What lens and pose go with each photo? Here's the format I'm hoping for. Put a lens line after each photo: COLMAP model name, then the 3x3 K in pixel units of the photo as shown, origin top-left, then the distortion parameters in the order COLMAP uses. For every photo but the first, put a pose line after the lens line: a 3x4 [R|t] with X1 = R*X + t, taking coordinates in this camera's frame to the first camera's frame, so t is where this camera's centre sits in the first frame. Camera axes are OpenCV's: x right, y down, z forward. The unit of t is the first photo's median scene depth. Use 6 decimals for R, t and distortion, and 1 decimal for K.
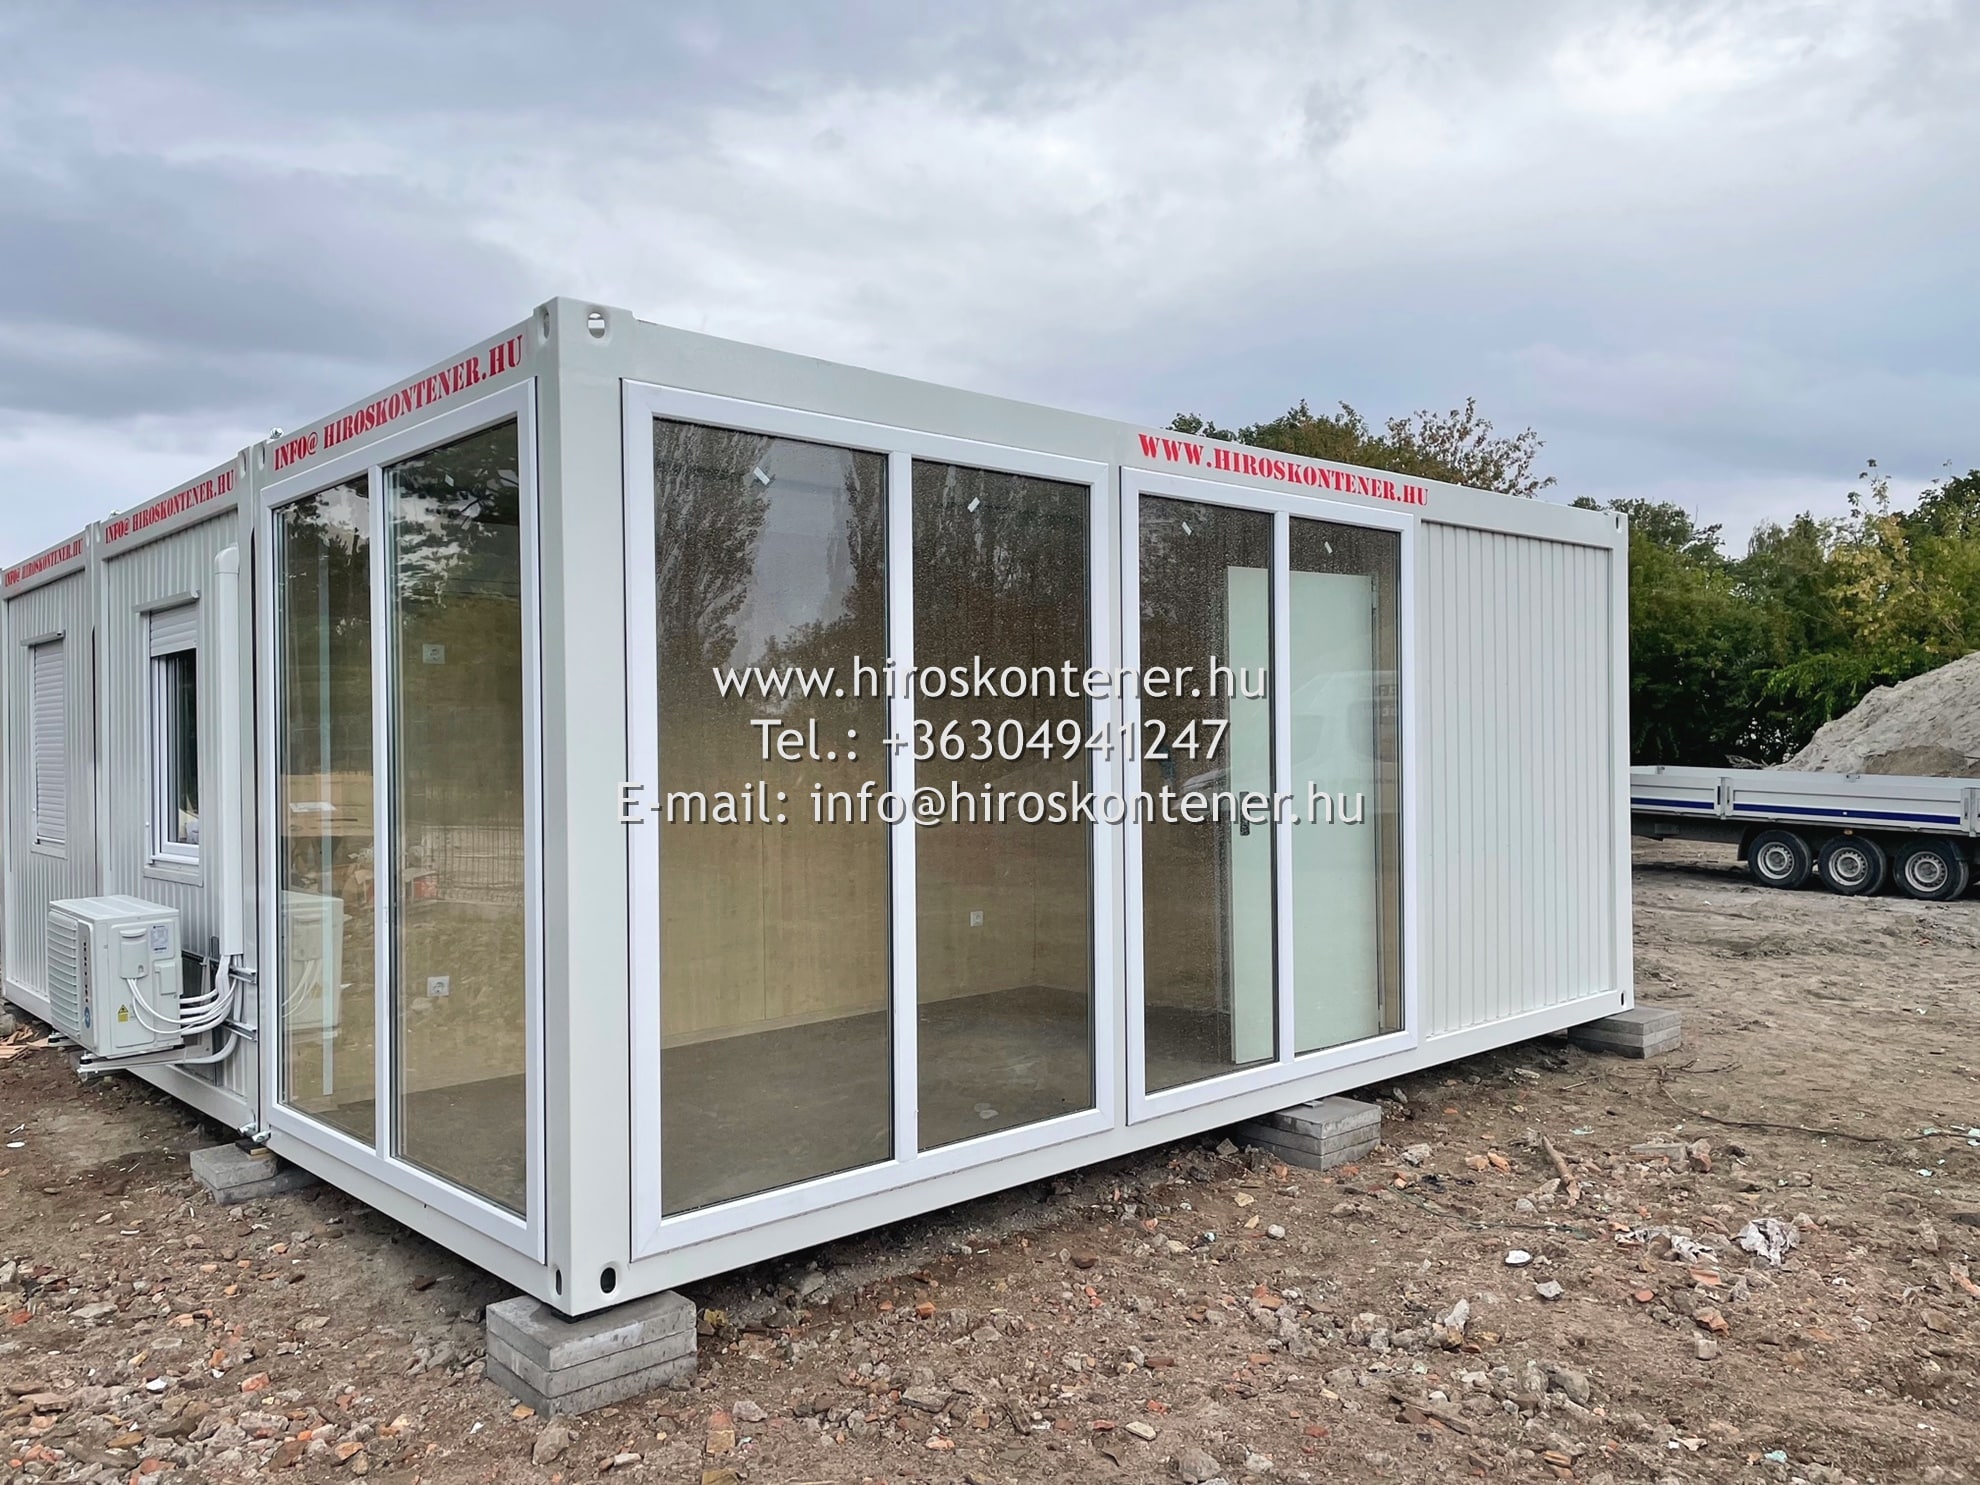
lens RADIAL K [[1506.2, 0, 990.0], [0, 1506.2, 742.5], [0, 0, 1]] dist [-0.000427, -0.009779]
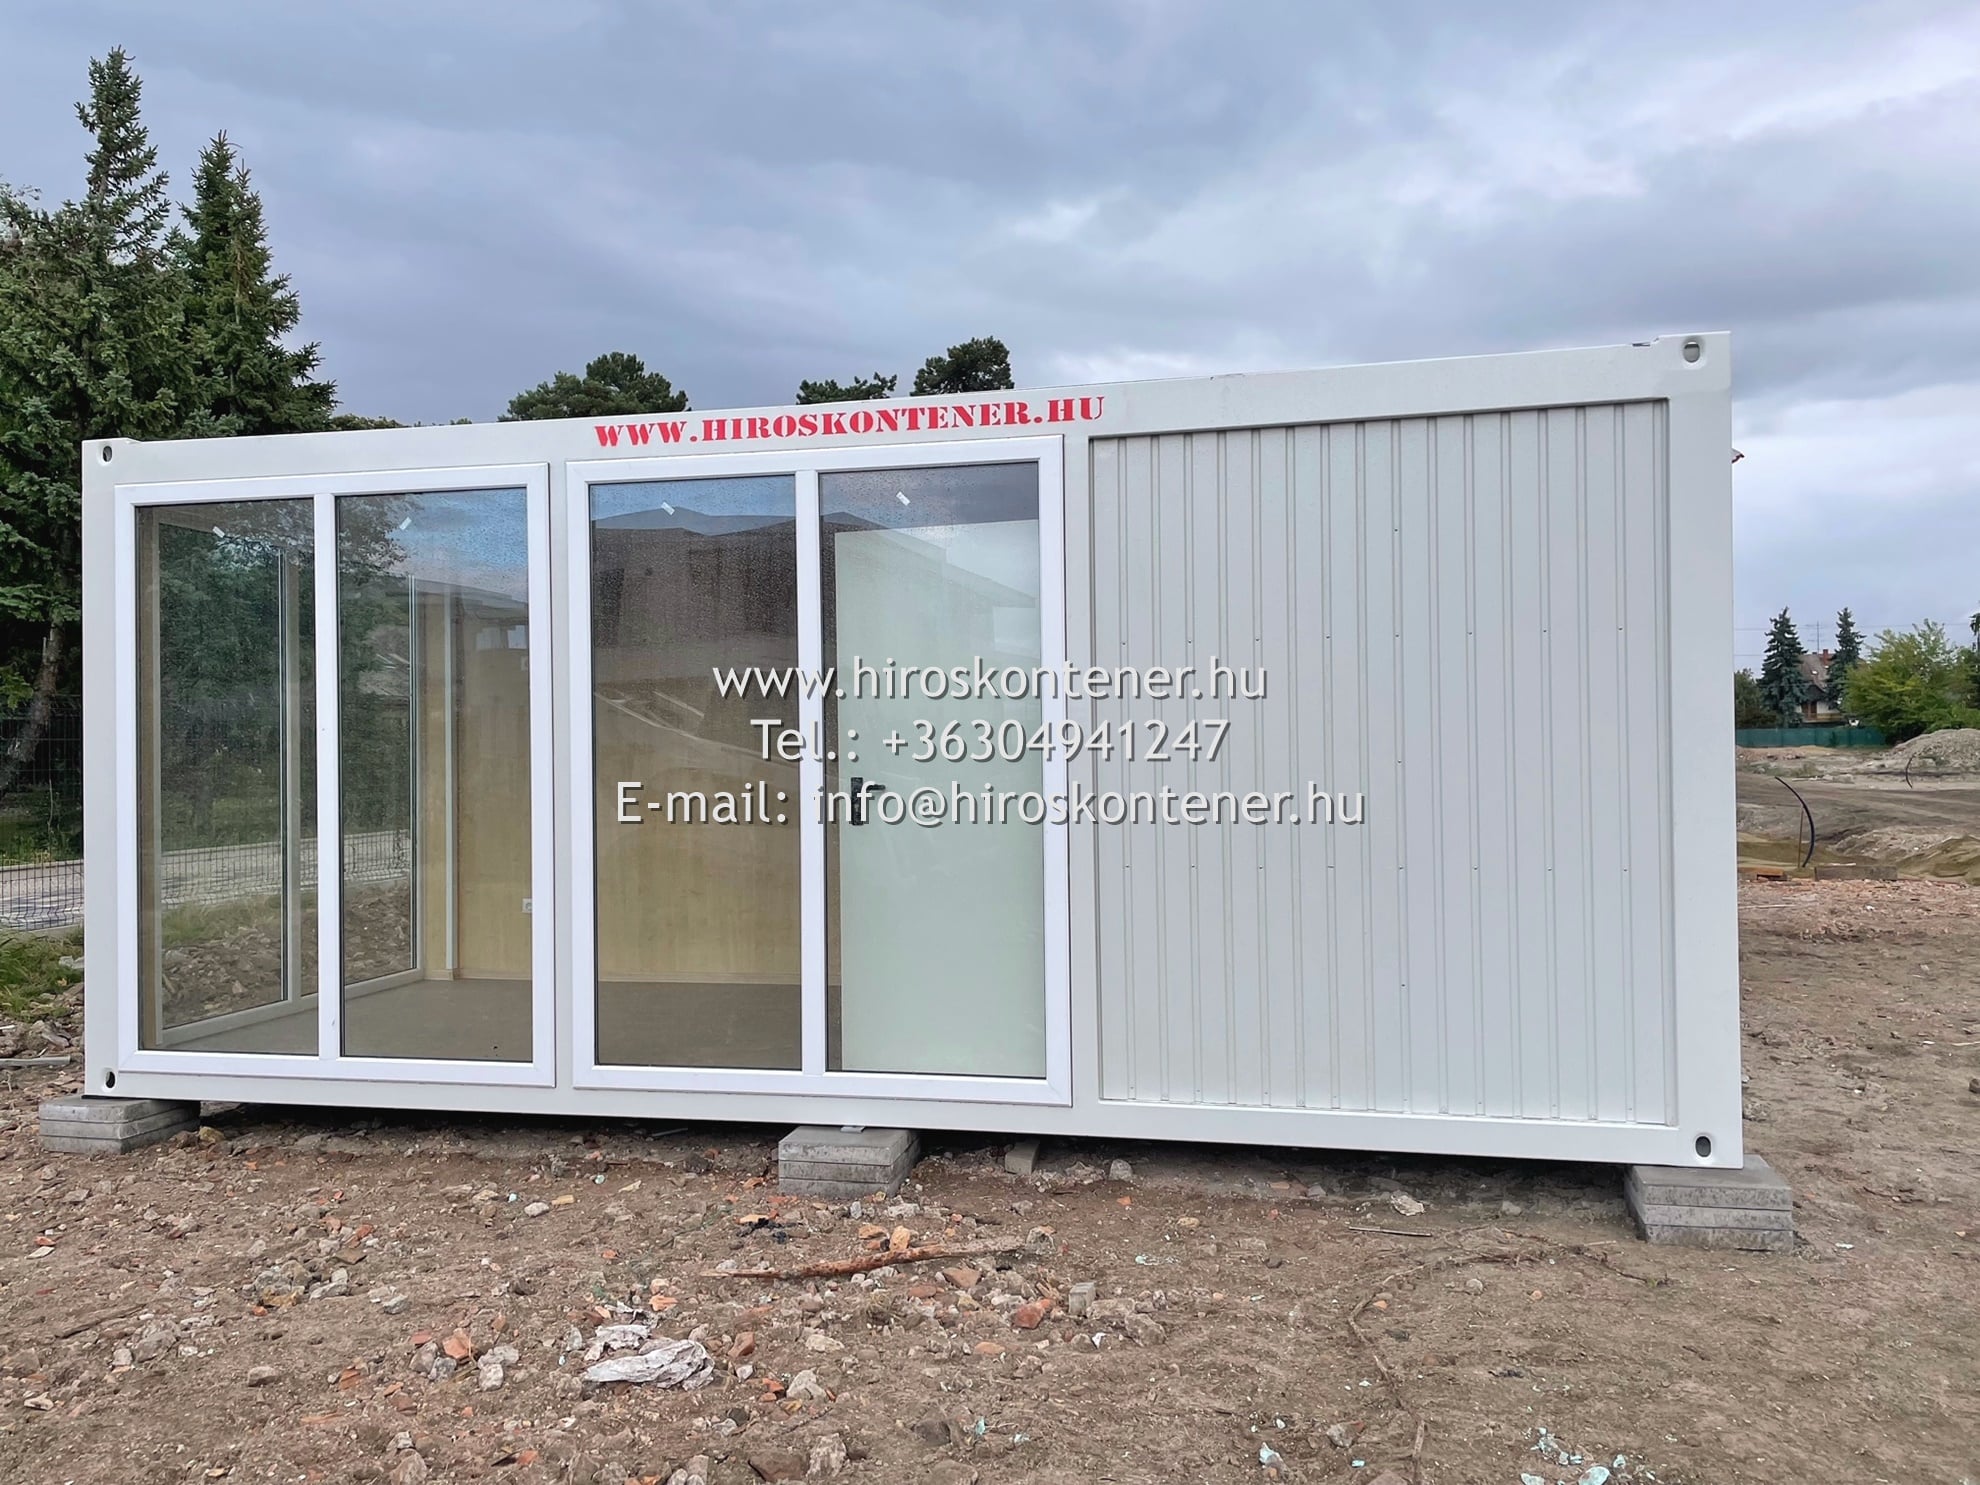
lens RADIAL K [[1506.2, 0, 990.0], [0, 1506.2, 742.5], [0, 0, 1]] dist [-0.000427, -0.009779]
pose [[0.584259, 0.002065, -0.811564, 1.041462], [0.000630, 0.999995, 0.002998, 0.009021], [0.811567, -0.002263, 0.584255, 0.582154]]
